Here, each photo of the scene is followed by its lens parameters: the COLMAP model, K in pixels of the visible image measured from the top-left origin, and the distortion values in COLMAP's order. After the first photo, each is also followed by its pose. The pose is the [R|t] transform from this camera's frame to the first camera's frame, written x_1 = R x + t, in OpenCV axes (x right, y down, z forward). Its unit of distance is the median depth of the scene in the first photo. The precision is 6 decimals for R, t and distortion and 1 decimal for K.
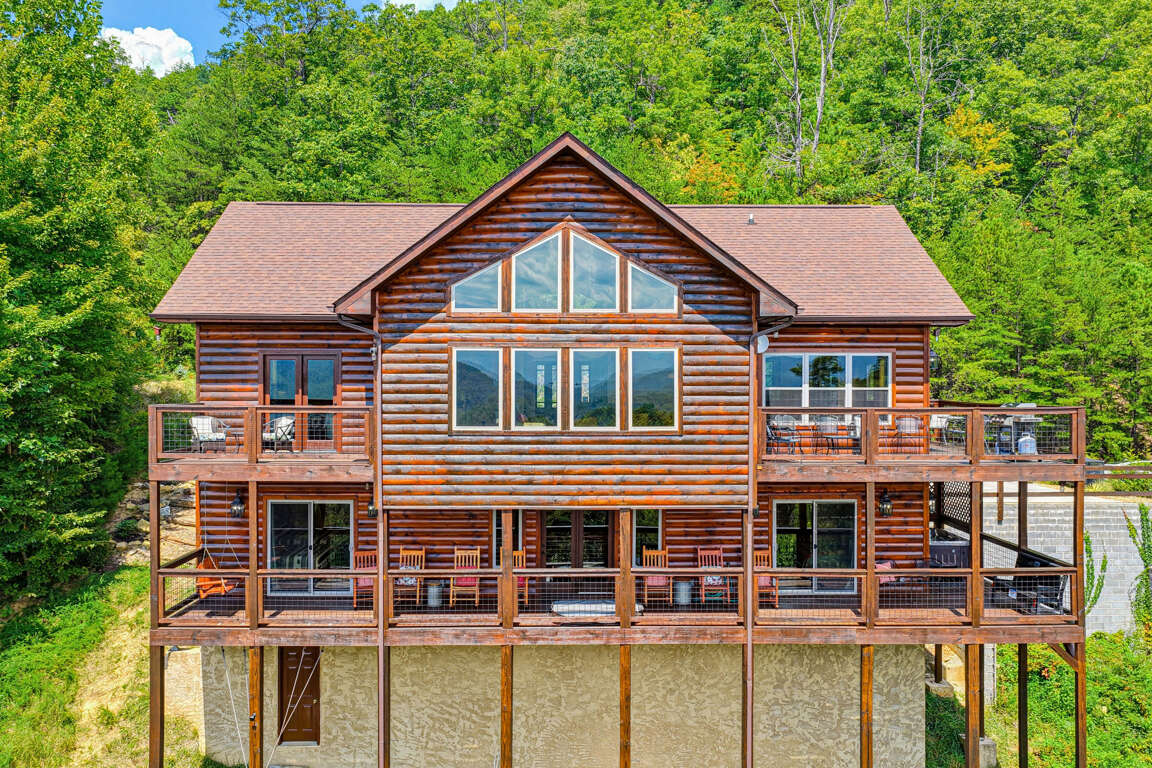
lens RADIAL K [[963.5, 0, 570.8], [0, 963.5, 396.0], [0, 0, 1]] dist [-0.001193, 0.017012]
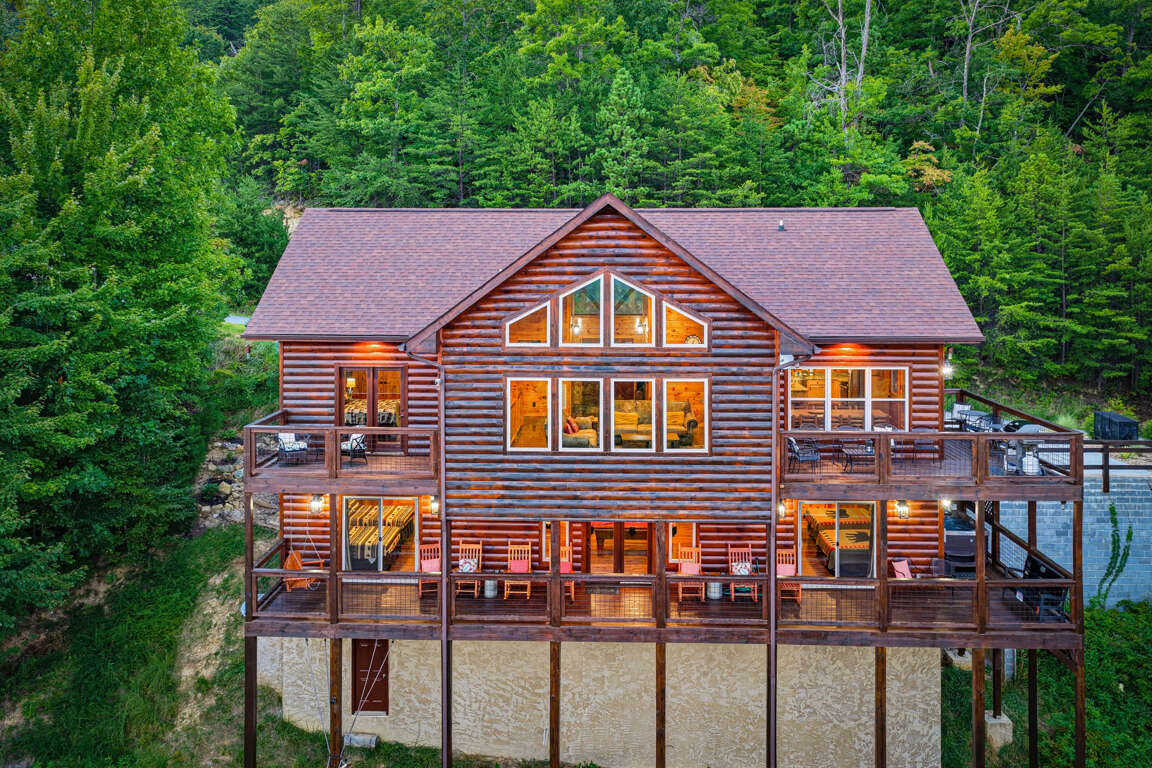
lens RADIAL K [[943.0, 0, 564.2], [0, 943.0, 318.7], [0, 0, 1]] dist [0.000568, 0.004878]
pose [[0.998353, -0.000745, -0.057359, 0.006681], [0.000694, 0.999999, -0.000897, -0.101314], [0.057360, 0.000856, 0.998353, -0.086069]]
